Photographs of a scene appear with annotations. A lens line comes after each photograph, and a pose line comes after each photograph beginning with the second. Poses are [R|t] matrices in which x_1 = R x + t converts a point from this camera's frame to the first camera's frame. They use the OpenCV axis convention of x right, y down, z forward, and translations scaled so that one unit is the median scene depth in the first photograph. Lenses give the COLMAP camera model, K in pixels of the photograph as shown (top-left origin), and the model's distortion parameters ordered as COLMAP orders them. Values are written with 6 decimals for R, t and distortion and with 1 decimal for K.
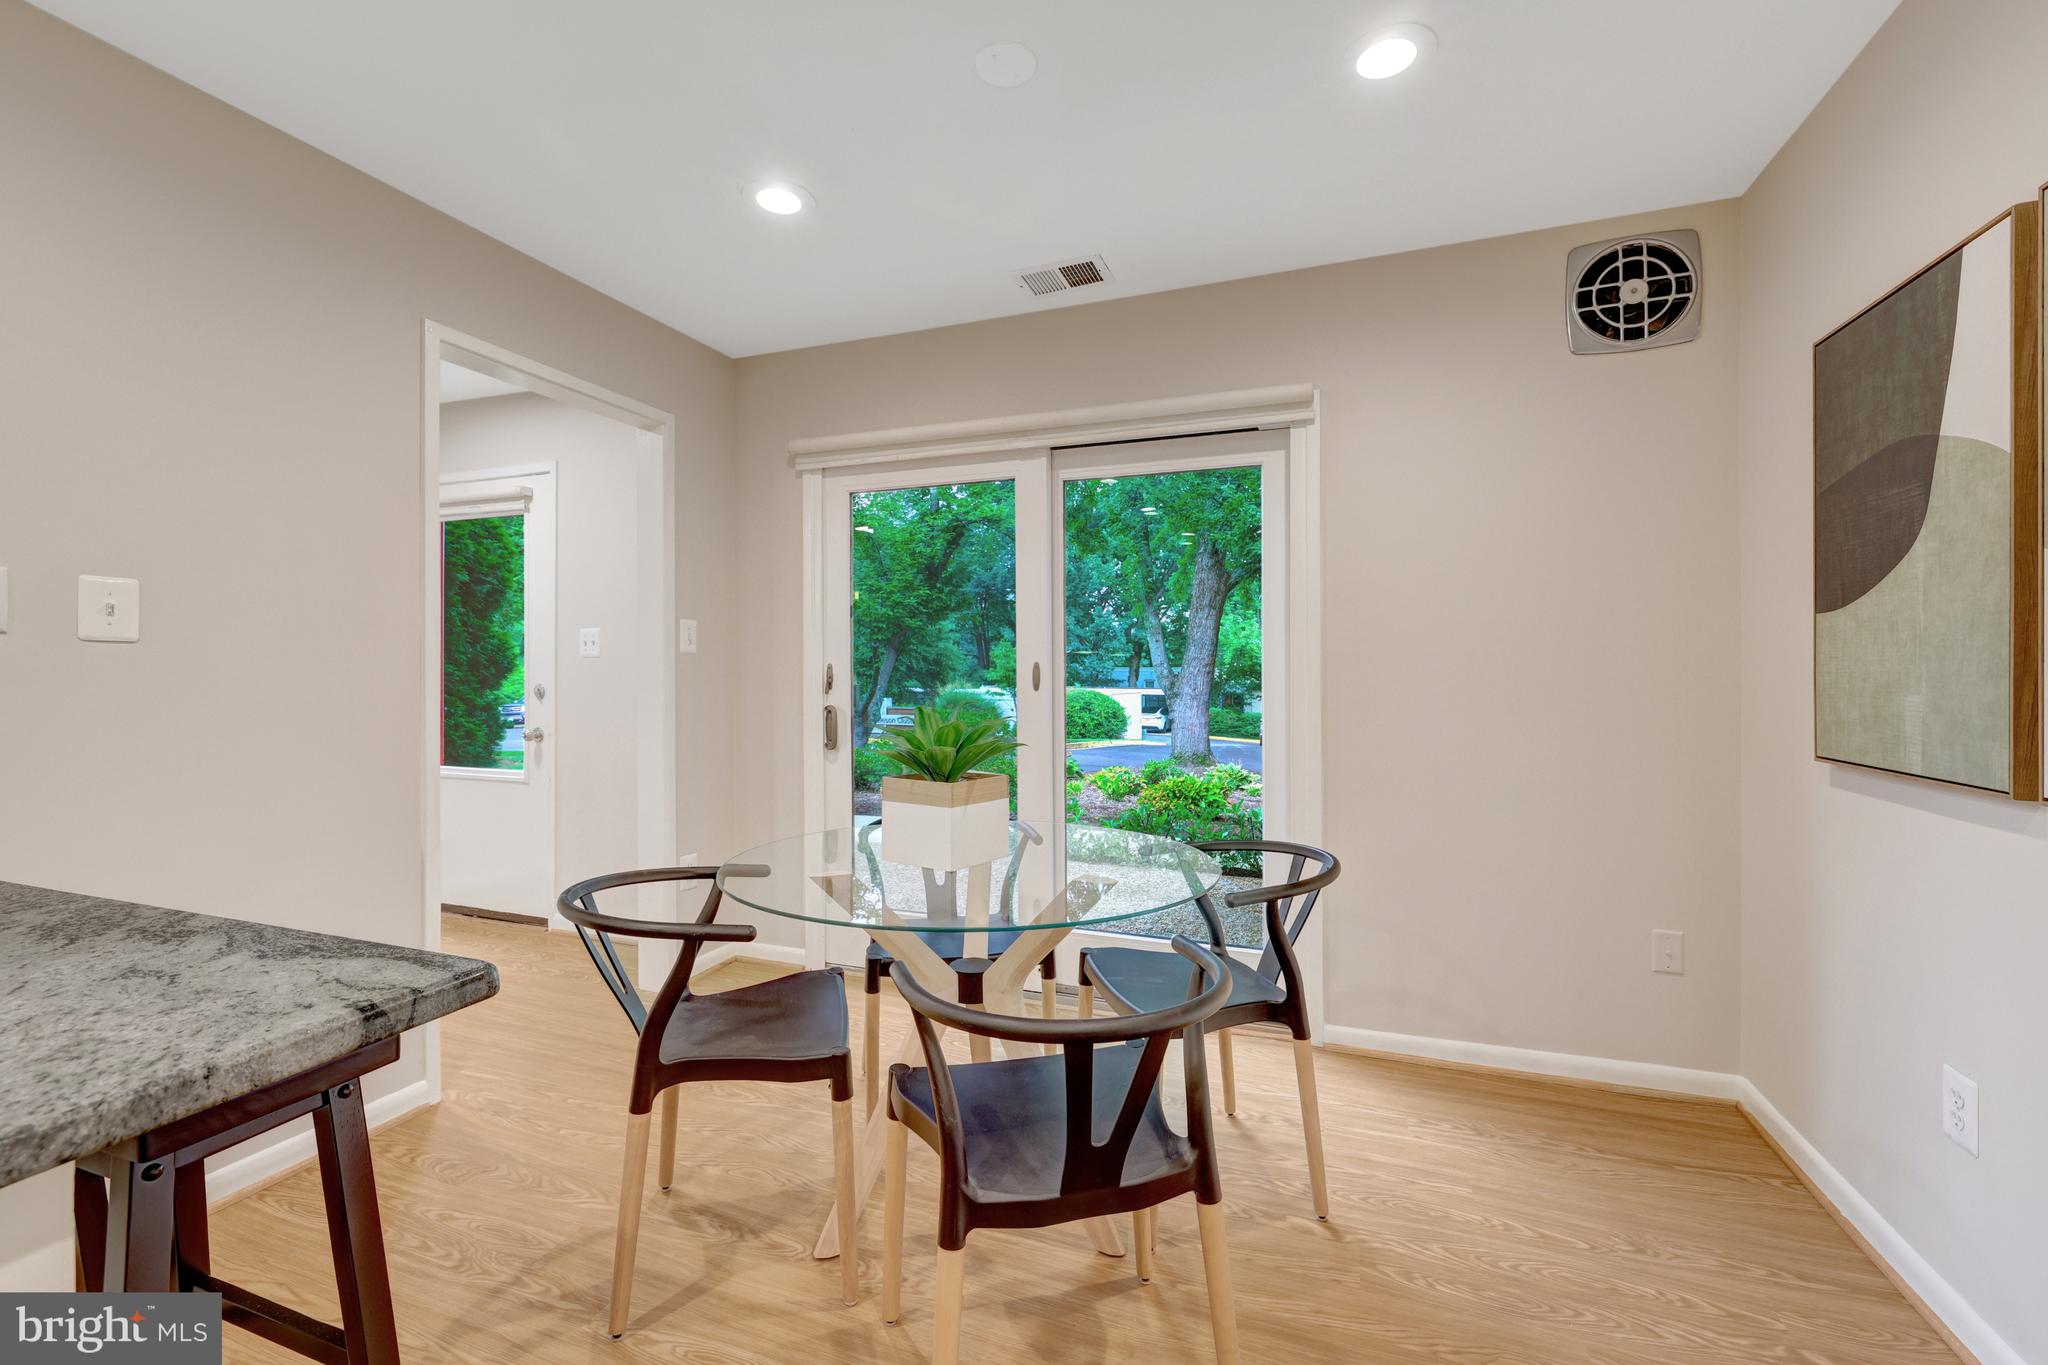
lens RADIAL K [[856.5, 0, 1024.0], [0, 856.5, 682.5], [0, 0, 1]] dist [-0.000260, -0.000015]
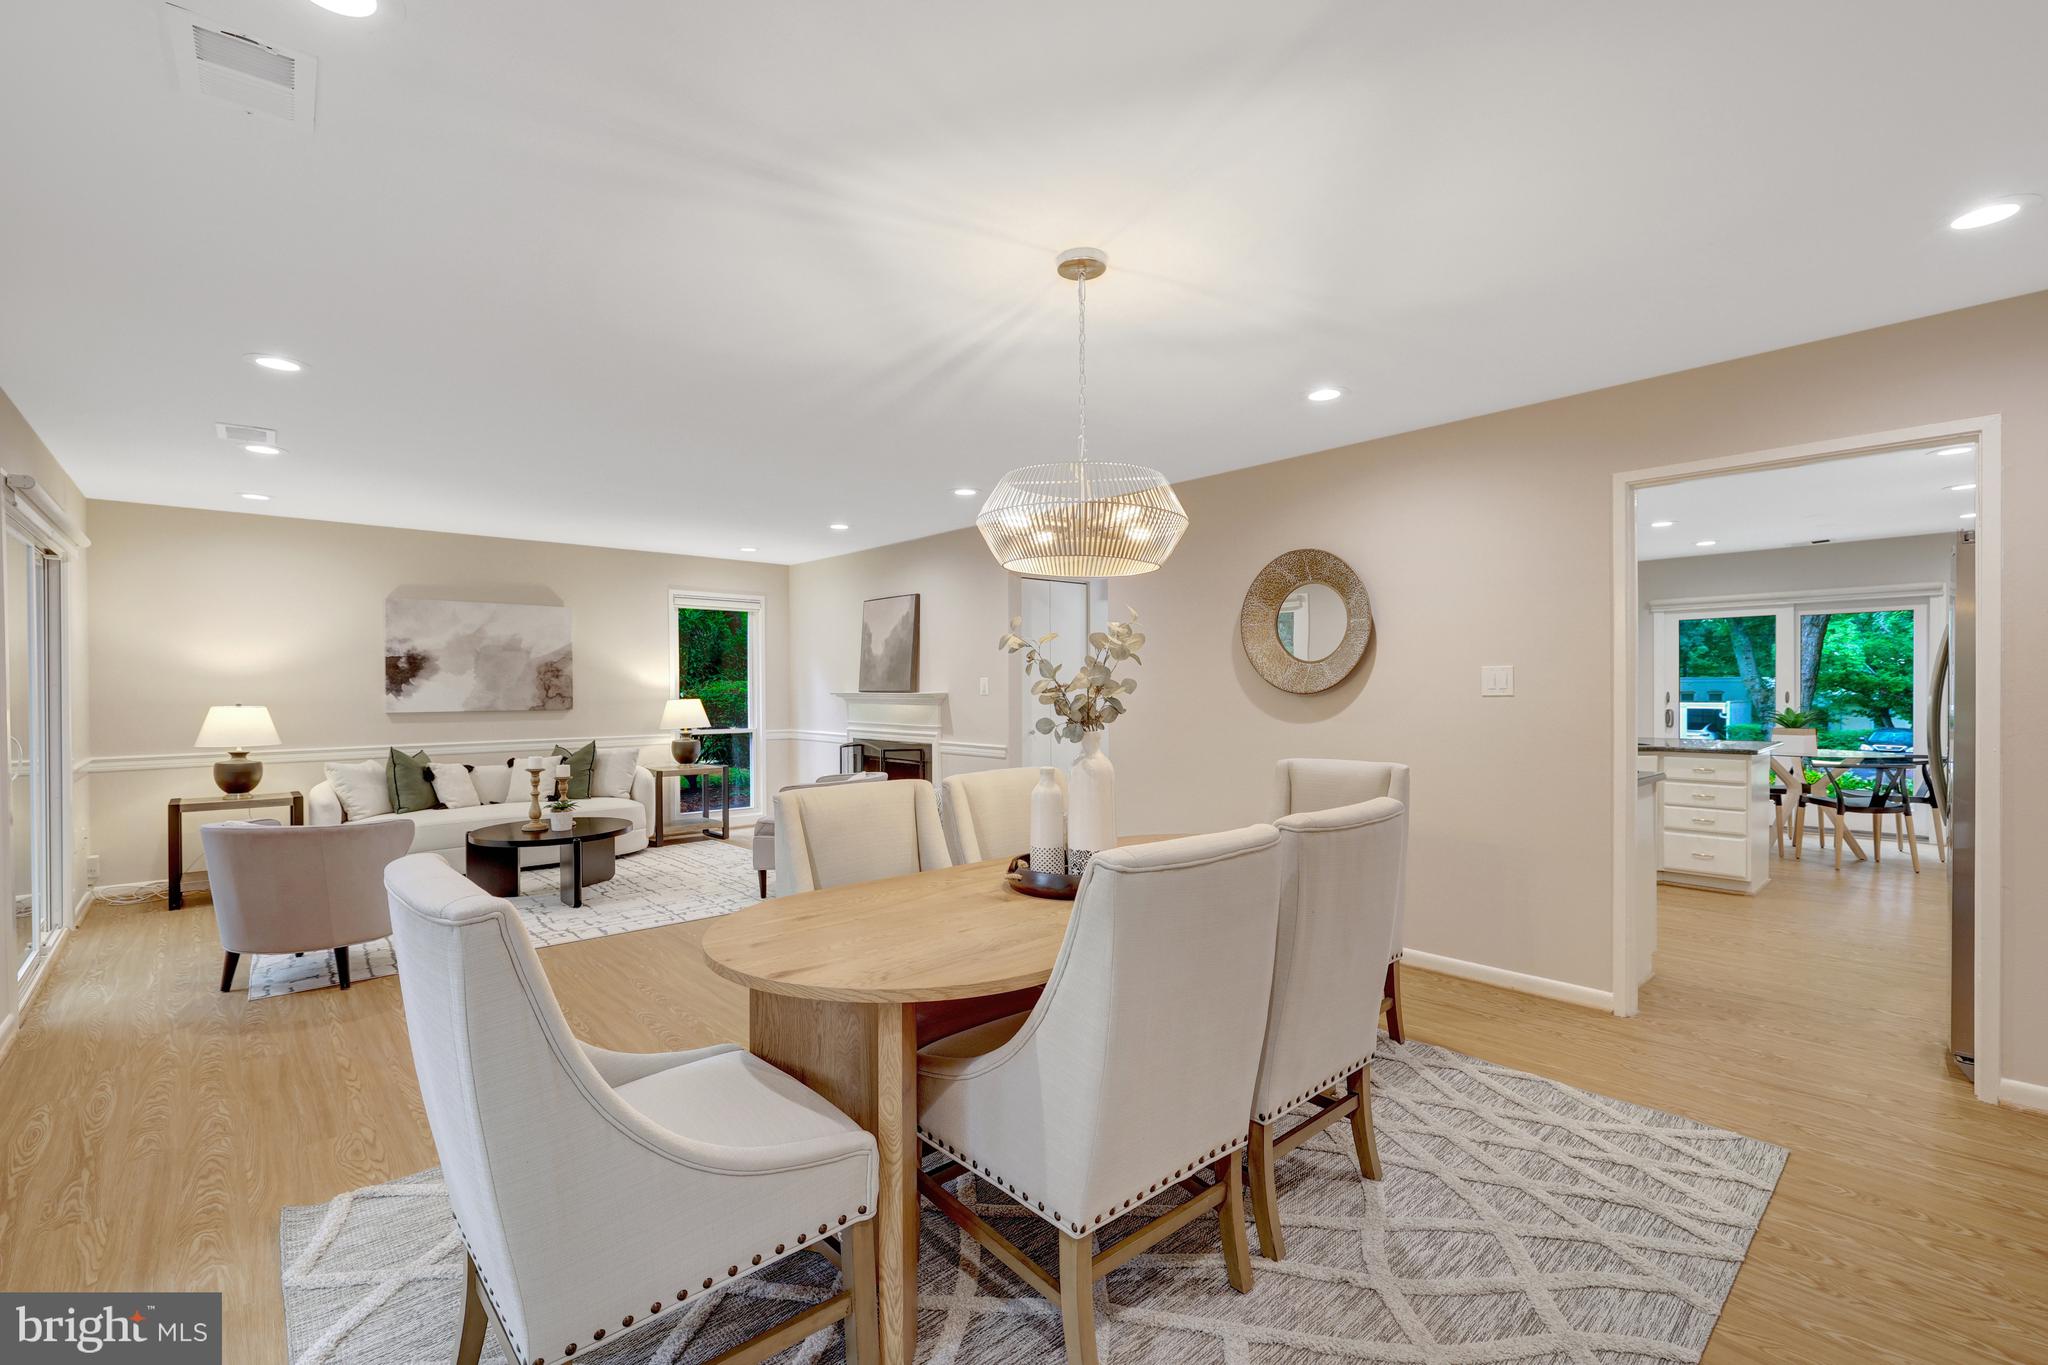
lens RADIAL K [[888.0, 0, 1021.1], [0, 888.0, 697.0], [0, 0, 1]] dist [-0.001327, -0.000104]
pose [[0.885297, 0.006683, -0.464978, -0.782544], [-0.003962, 0.999969, 0.006828, -0.019347], [0.465009, -0.004202, 0.885296, -2.368811]]
